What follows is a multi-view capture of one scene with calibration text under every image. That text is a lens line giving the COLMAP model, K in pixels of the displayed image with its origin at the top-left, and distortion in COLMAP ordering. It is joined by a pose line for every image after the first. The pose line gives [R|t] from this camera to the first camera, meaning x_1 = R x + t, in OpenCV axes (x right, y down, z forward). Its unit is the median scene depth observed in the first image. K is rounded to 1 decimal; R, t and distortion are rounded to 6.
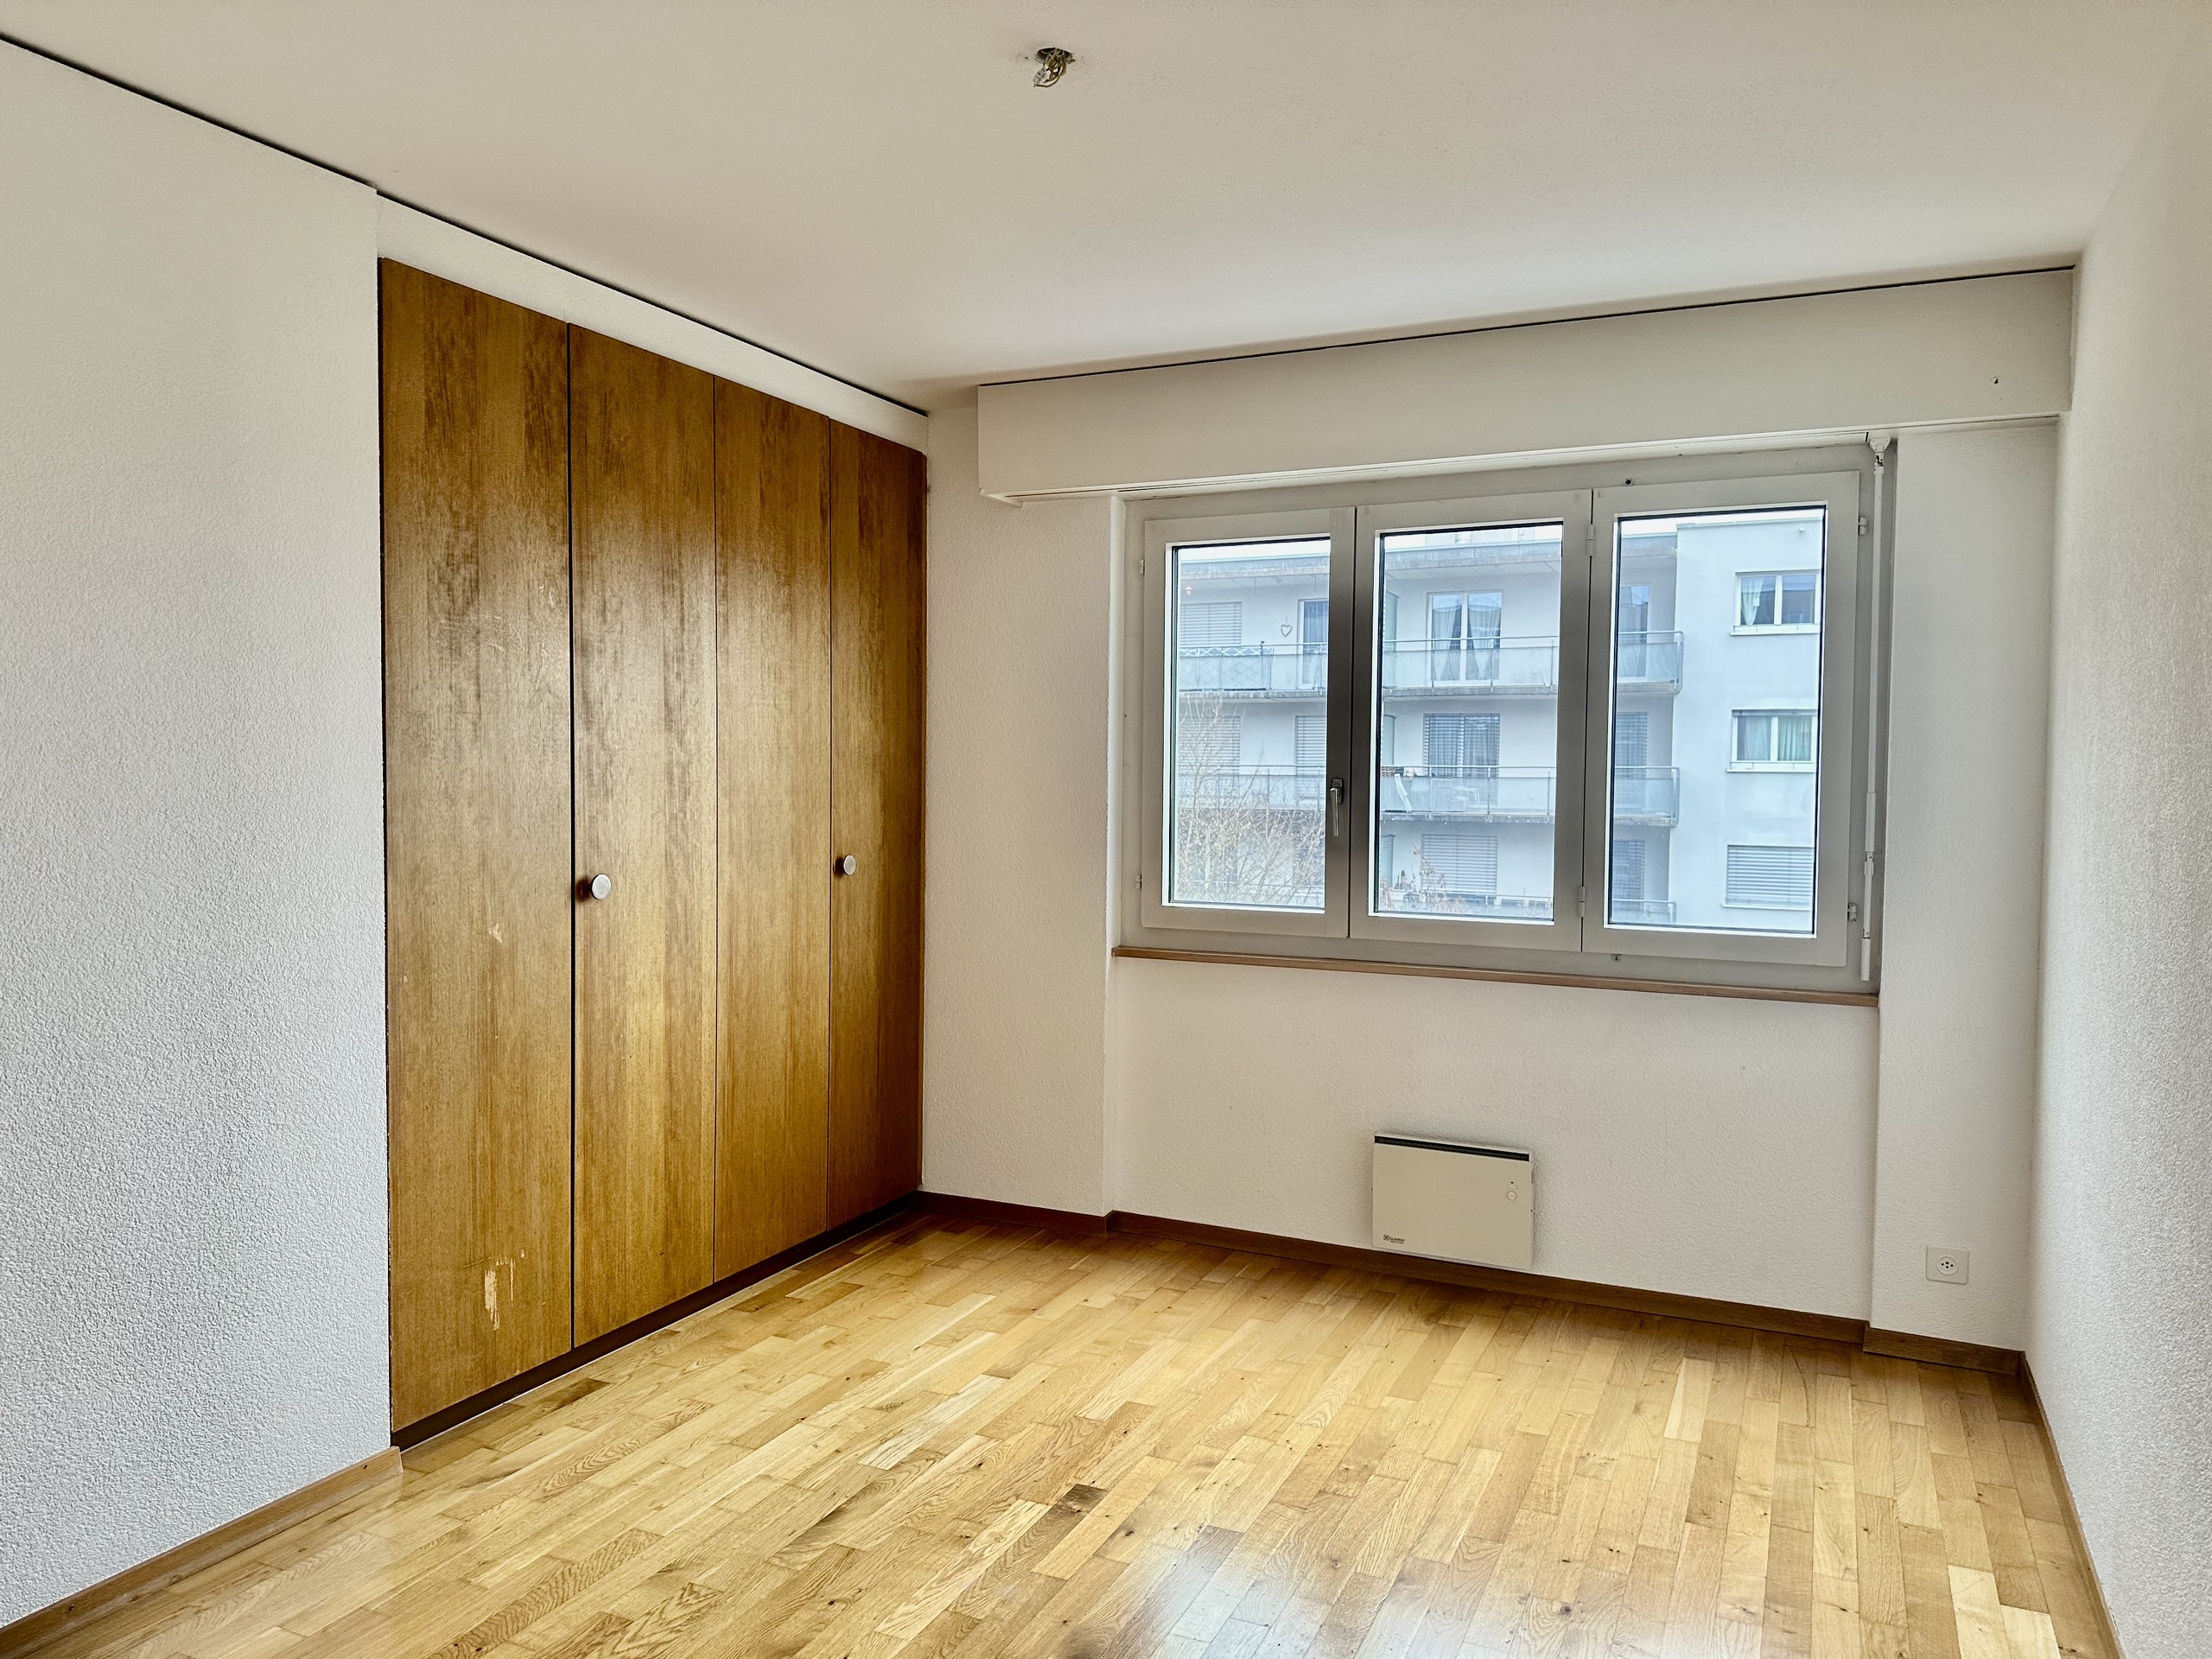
lens RADIAL K [[1533.1, 0, 1109.0], [0, 1533.1, 791.2], [0, 0, 1]] dist [-0.008149, -0.003695]
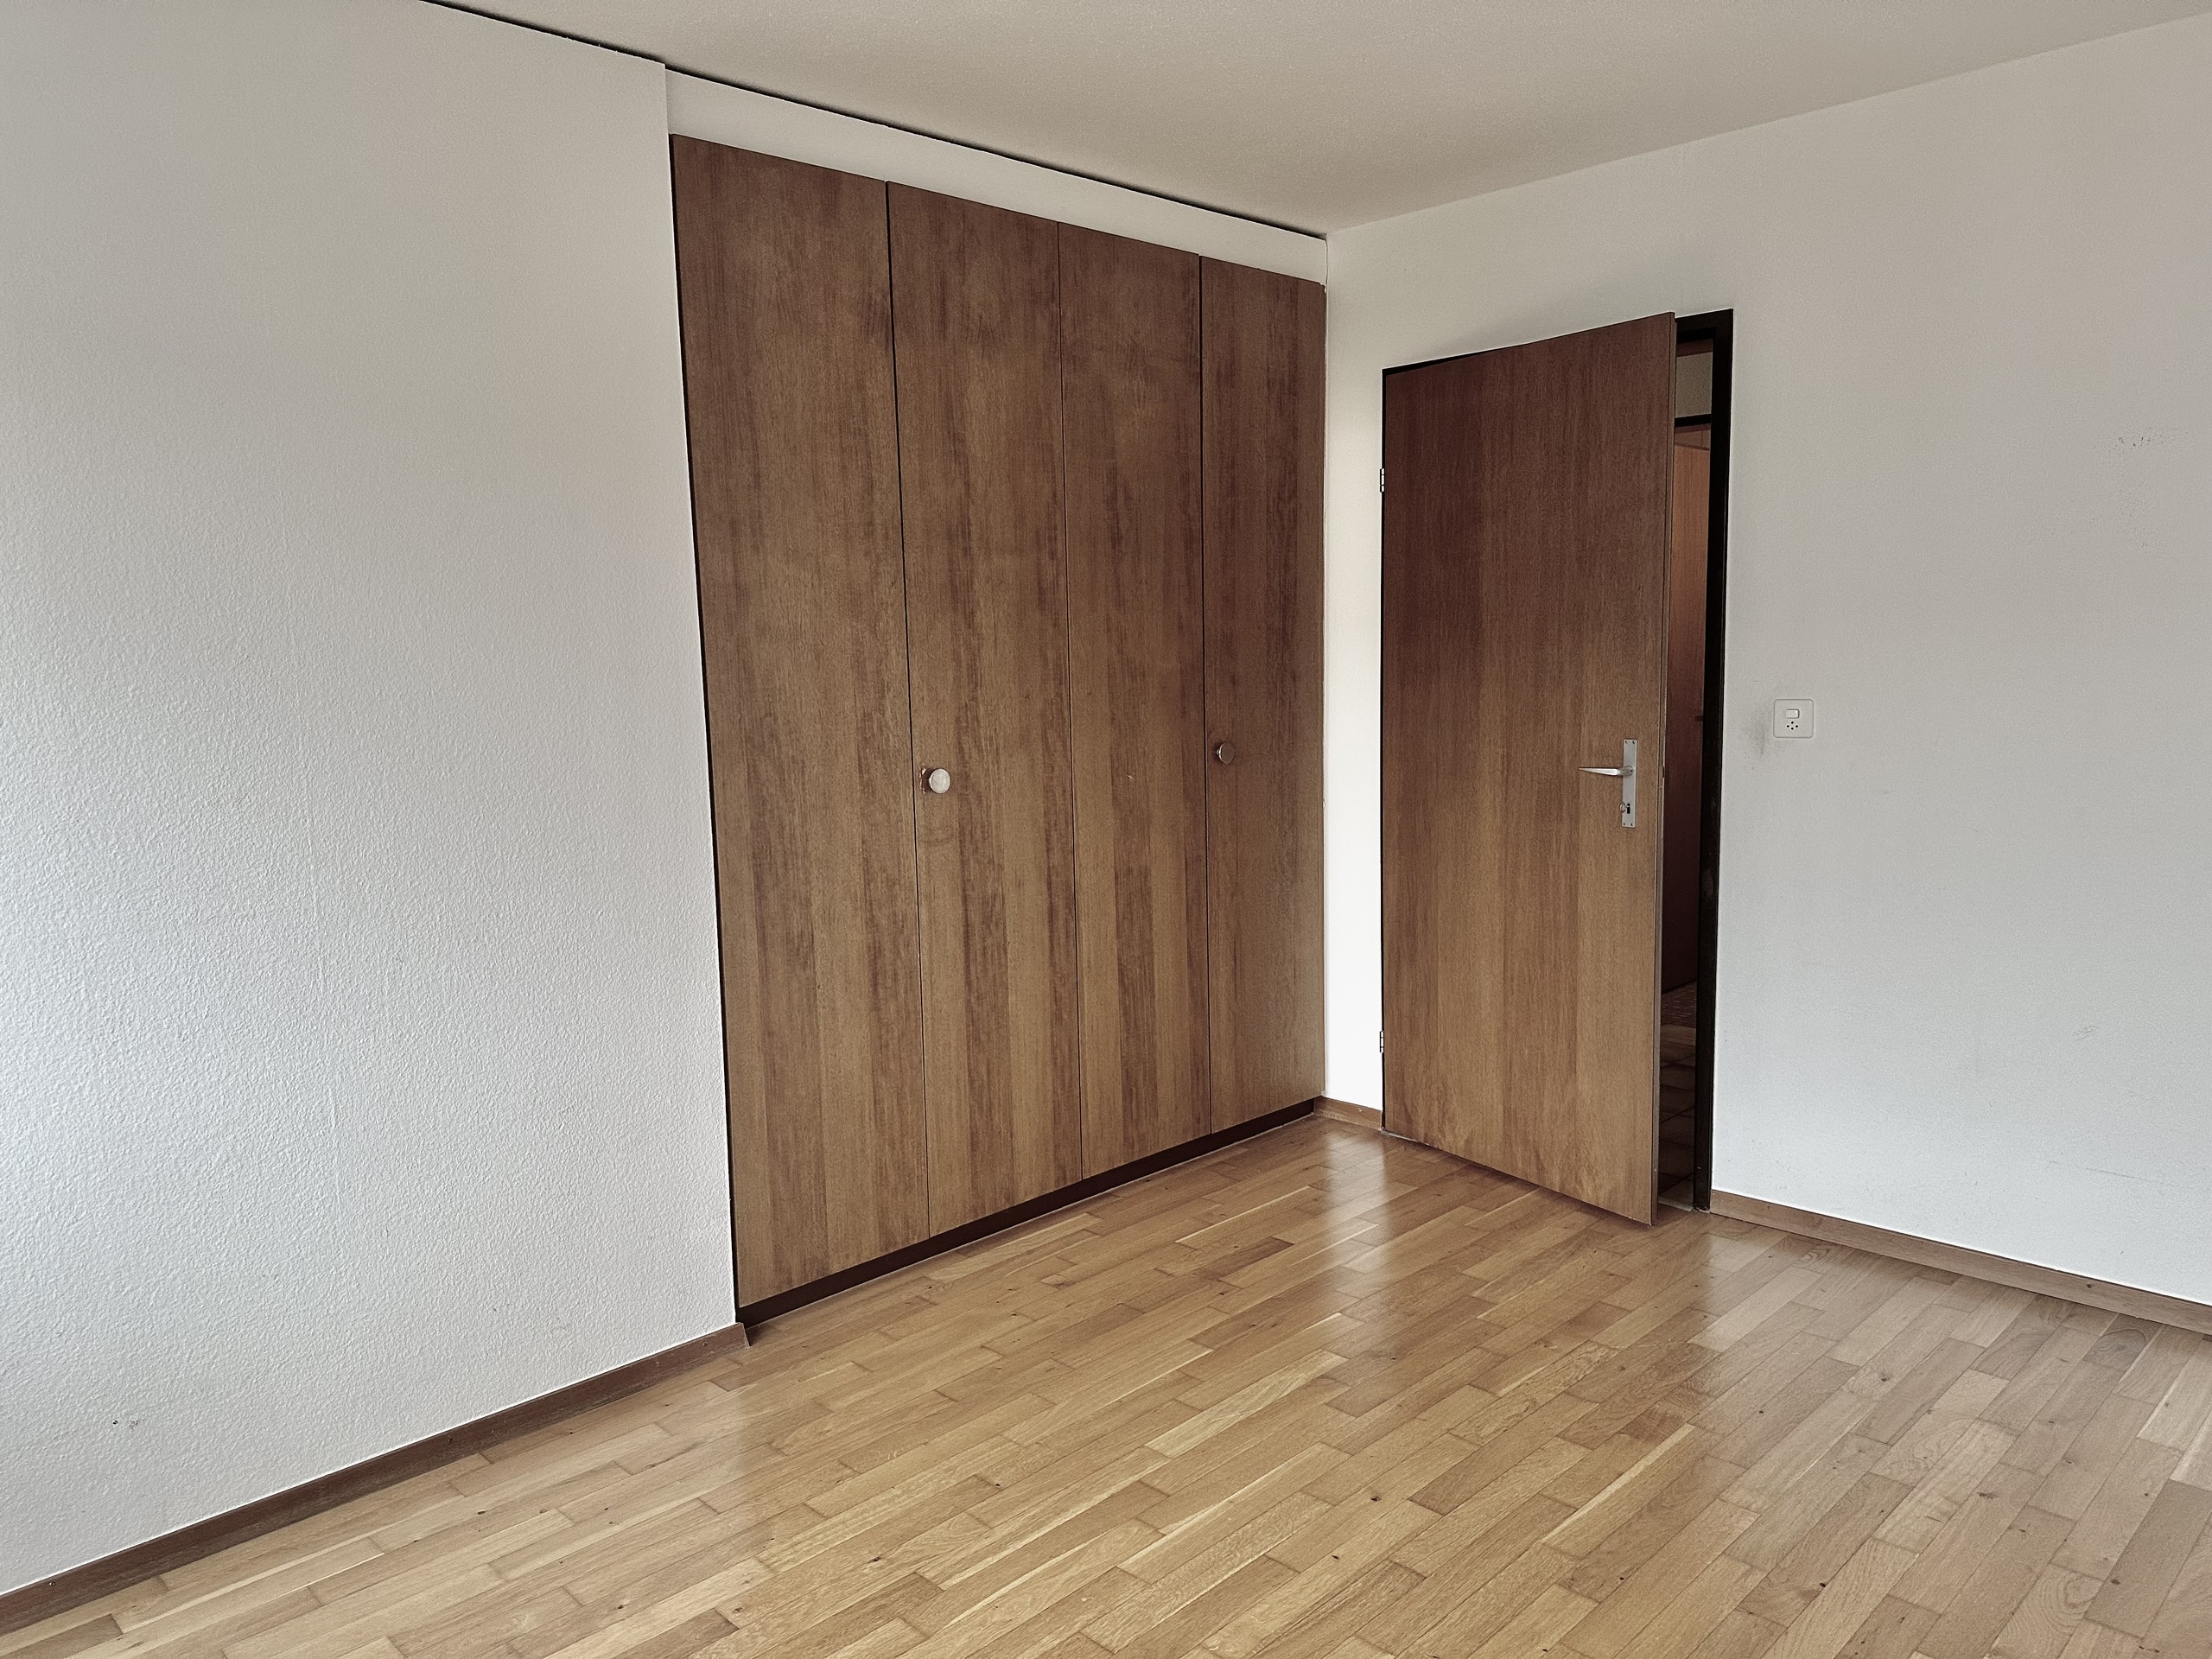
lens RADIAL K [[1397.3, 0, 1106.0], [0, 1397.3, 829.5], [0, 0, 1]] dist [0.000295, -0.000111]
pose [[0.922044, 0.008714, -0.386988, 0.126866], [0.038733, 0.992652, 0.114637, -0.004685], [0.385143, -0.120689, 0.914931, 0.261213]]
